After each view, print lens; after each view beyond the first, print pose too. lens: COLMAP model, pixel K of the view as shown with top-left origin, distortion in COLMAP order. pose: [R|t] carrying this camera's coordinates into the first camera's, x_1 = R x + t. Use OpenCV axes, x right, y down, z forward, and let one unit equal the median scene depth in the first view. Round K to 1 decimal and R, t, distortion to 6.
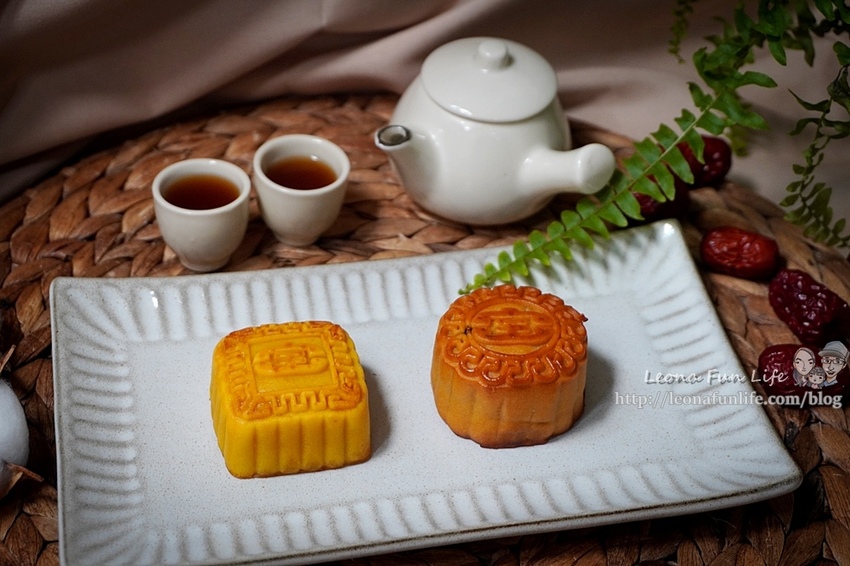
lens RADIAL K [[1577.9, 0, 422.8], [0, 1577.9, 280.1], [0, 0, 1]] dist [0.015142, 0.000000]
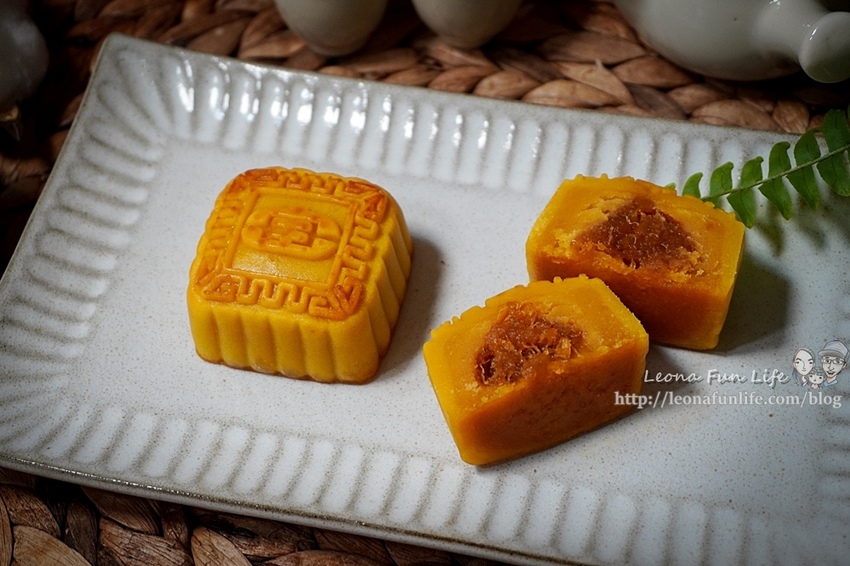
lens RADIAL K [[1706.5, 0, 429.9], [0, 1706.5, 289.5], [0, 0, 1]] dist [0.052355, 0.000000]
pose [[0.892434, 0.284289, -0.350344, 0.264453], [-0.188974, 0.940644, 0.281917, -0.163204], [0.409695, -0.185386, 0.893186, 0.293693]]
